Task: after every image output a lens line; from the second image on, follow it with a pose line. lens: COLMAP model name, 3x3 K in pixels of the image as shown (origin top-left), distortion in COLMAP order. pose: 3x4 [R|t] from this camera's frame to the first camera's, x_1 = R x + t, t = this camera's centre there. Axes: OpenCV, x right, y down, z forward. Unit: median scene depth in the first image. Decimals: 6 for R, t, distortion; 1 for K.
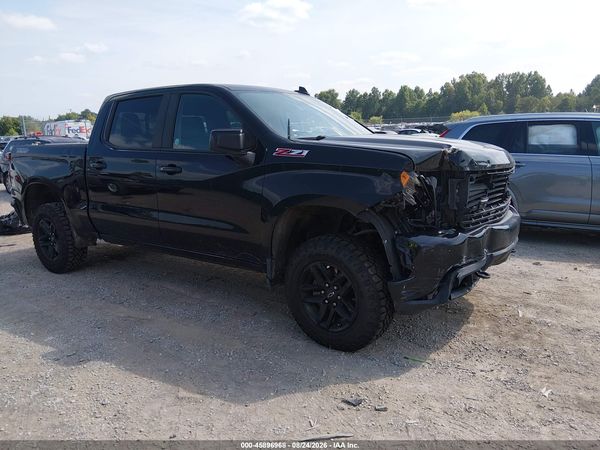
lens RADIAL K [[473.1, 0, 306.6], [0, 473.1, 221.1], [0, 0, 1]] dist [0.118508, -0.224300]
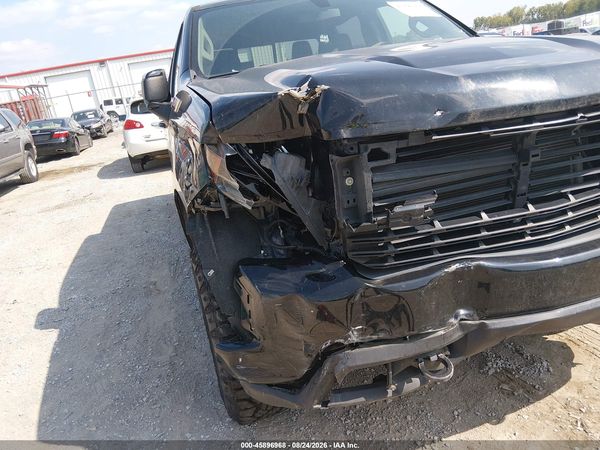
lens RADIAL K [[473.1, 0, 306.6], [0, 473.1, 221.1], [0, 0, 1]] dist [0.118508, -0.224300]
pose [[0.773140, 0.097823, -0.626647, 0.504804], [0.012038, 0.985592, 0.168710, -0.090951], [0.634122, -0.137980, 0.760823, 0.569926]]
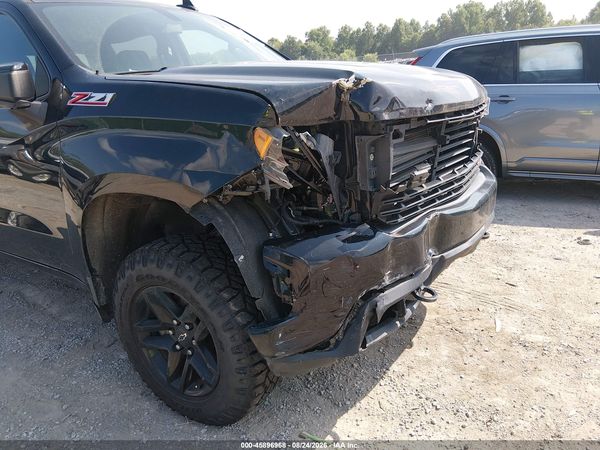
lens RADIAL K [[473.1, 0, 306.6], [0, 473.1, 221.1], [0, 0, 1]] dist [0.118508, -0.224300]
pose [[0.998721, -0.050443, -0.003582, 0.212553], [0.050525, 0.992343, 0.112706, -0.049663], [-0.002130, -0.112743, 0.993622, 0.394366]]
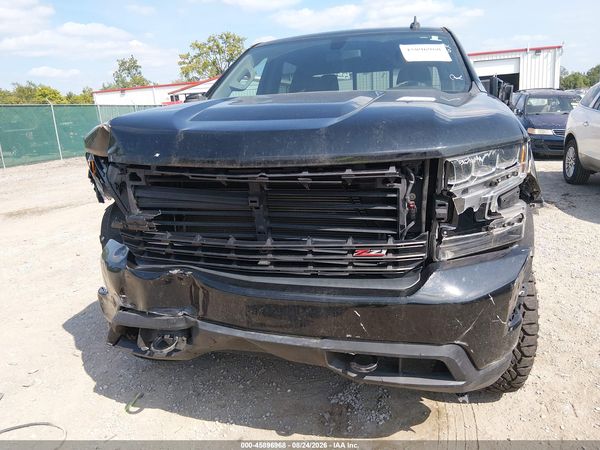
lens RADIAL K [[458.5, 0, 302.2], [0, 458.5, 229.1], [0, 0, 1]] dist [0.089094, -0.159972]
pose [[0.308903, 0.240249, -0.920249, 0.849824], [-0.120981, 0.969636, 0.212532, -0.153805], [0.943368, 0.045681, 0.328589, 0.905490]]
